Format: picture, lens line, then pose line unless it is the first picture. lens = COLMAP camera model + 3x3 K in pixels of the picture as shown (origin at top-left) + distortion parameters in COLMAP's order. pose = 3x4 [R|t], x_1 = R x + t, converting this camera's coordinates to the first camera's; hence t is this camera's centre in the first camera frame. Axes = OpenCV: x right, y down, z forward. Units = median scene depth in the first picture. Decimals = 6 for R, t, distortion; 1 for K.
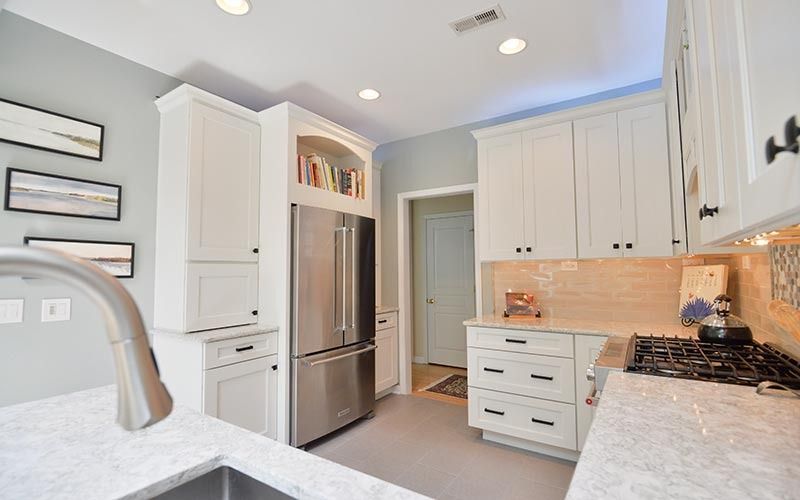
lens RADIAL K [[369.2, 0, 393.1], [0, 369.2, 245.2], [0, 0, 1]] dist [-0.018402, -0.000790]
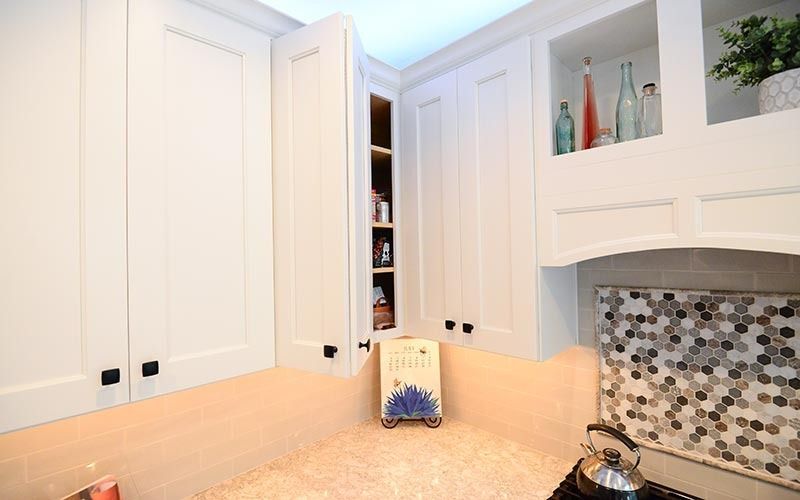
lens RADIAL K [[369.2, 0, 395.9], [0, 369.2, 247.1], [0, 0, 1]] dist [-0.018402, -0.000790]
pose [[0.181835, 0.011592, 0.983261, 0.124631], [-0.051963, 0.998647, -0.002164, -0.124737], [-0.981955, -0.050699, 0.182192, 0.921427]]
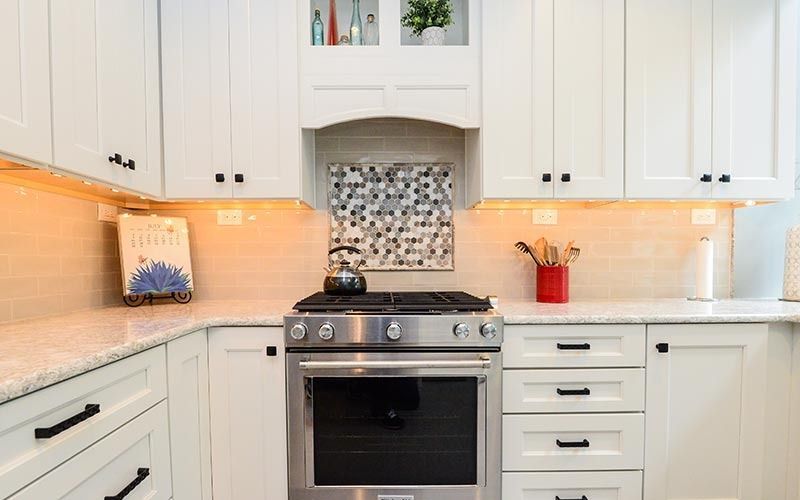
lens RADIAL K [[422.3, 0, 395.5], [0, 422.3, 279.8], [0, 0, 1]] dist [-0.008561, -0.003105]
pose [[-0.585686, -0.024639, 0.810164, -0.072190], [-0.050824, 0.998687, -0.006369, 0.162857], [-0.808943, -0.044906, -0.586169, 1.116169]]
